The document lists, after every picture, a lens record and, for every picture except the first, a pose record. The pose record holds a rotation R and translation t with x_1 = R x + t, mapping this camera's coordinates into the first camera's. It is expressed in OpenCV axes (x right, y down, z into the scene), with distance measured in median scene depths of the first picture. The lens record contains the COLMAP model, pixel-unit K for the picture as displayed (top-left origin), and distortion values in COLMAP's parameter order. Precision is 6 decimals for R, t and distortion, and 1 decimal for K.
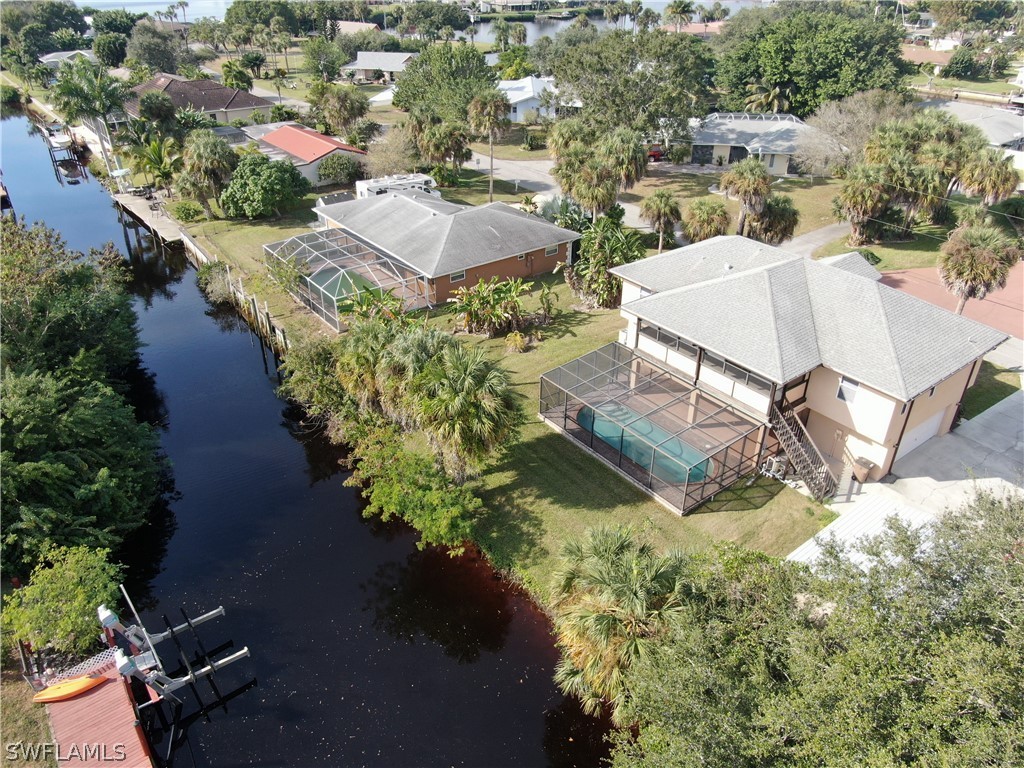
lens RADIAL K [[741.3, 0, 509.6], [0, 741.3, 381.1], [0, 0, 1]] dist [-0.021443, 0.011267]
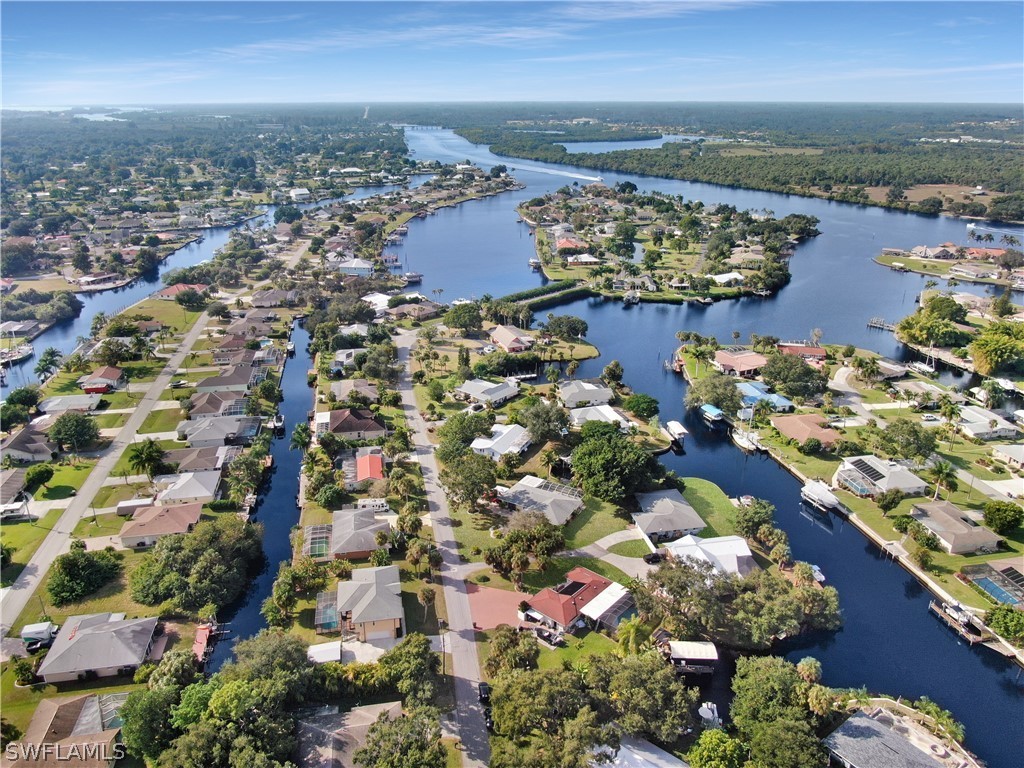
lens RADIAL K [[723.2, 0, 488.4], [0, 723.2, 381.3], [0, 0, 1]] dist [0.000407, 0.001218]
pose [[0.889109, 0.155783, -0.430368, 2.020894], [-0.225711, 0.967241, -0.116184, -0.744221], [0.398170, 0.200439, 0.895145, -2.044386]]
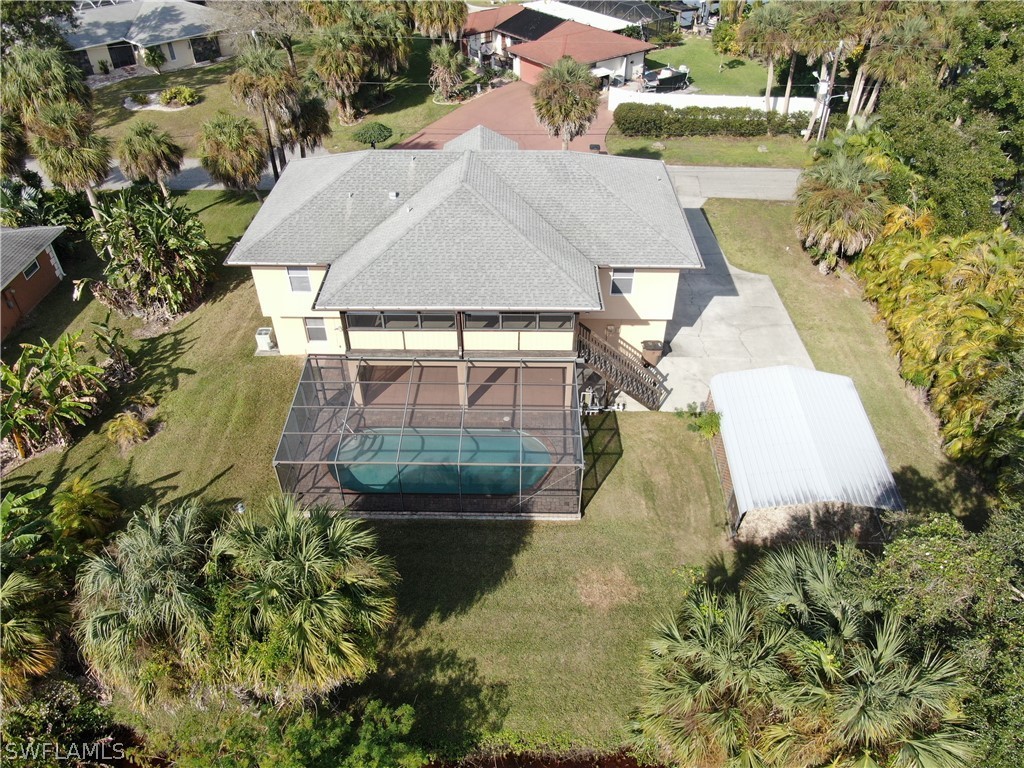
lens RADIAL K [[741.3, 0, 509.6], [0, 741.3, 381.1], [0, 0, 1]] dist [-0.021443, 0.011267]
pose [[0.614156, -0.497887, 0.612308, -0.151323], [0.401809, 0.865055, 0.300381, -0.143652], [-0.679236, 0.061550, 0.731334, 0.334073]]
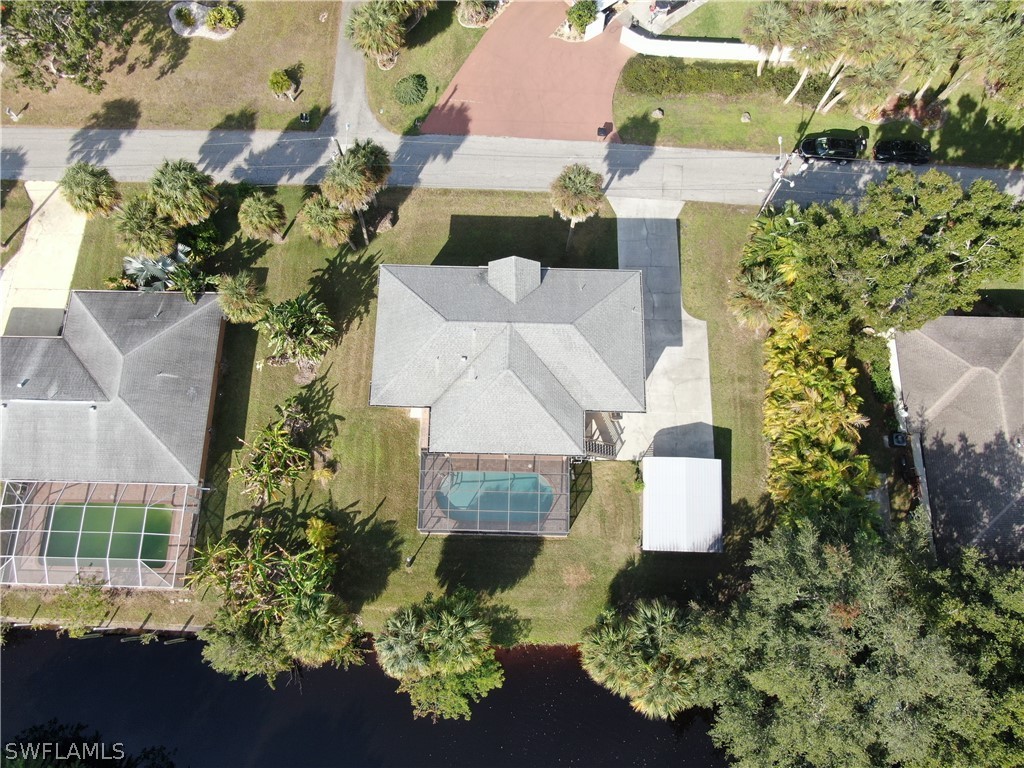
lens RADIAL K [[741.3, 0, 509.6], [0, 741.3, 381.1], [0, 0, 1]] dist [-0.021443, 0.011267]
pose [[0.618503, -0.754144, 0.220726, 0.041675], [0.395488, 0.541490, 0.741874, -0.848923], [-0.679002, -0.371557, 0.633168, 0.148654]]
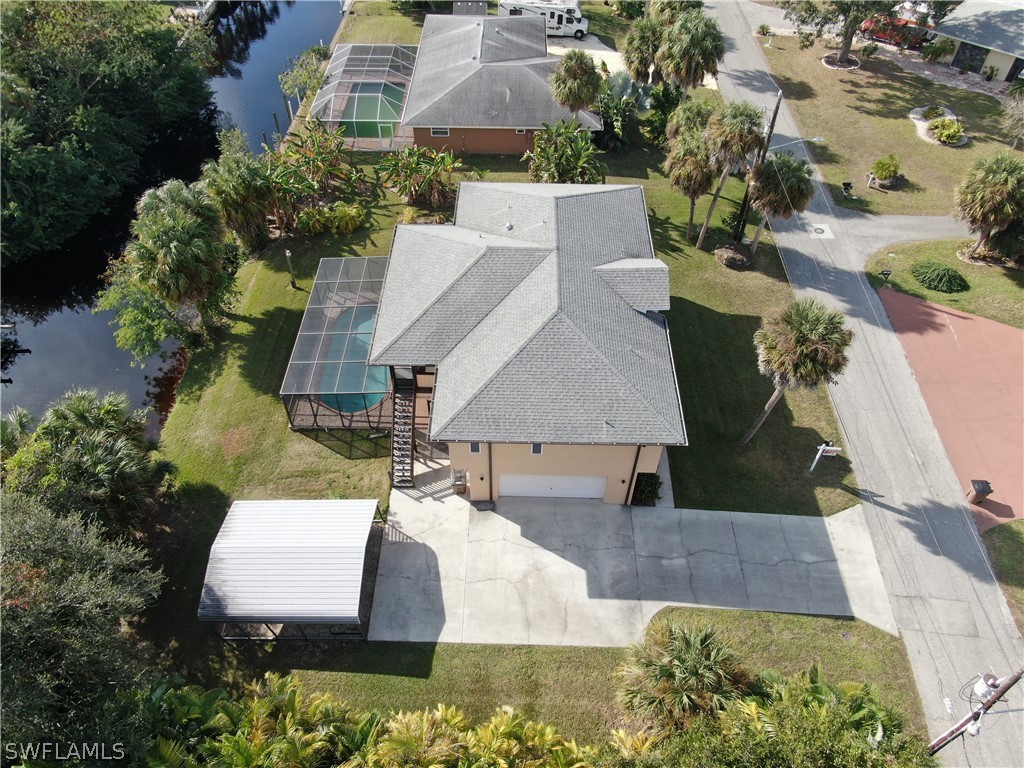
lens RADIAL K [[741.3, 0, 509.6], [0, 741.3, 381.1], [0, 0, 1]] dist [-0.021443, 0.011267]
pose [[0.786059, 0.458750, -0.414318, 0.641544], [-0.317226, 0.874635, 0.366580, -0.272132], [0.530546, -0.156722, 0.833042, 0.187689]]
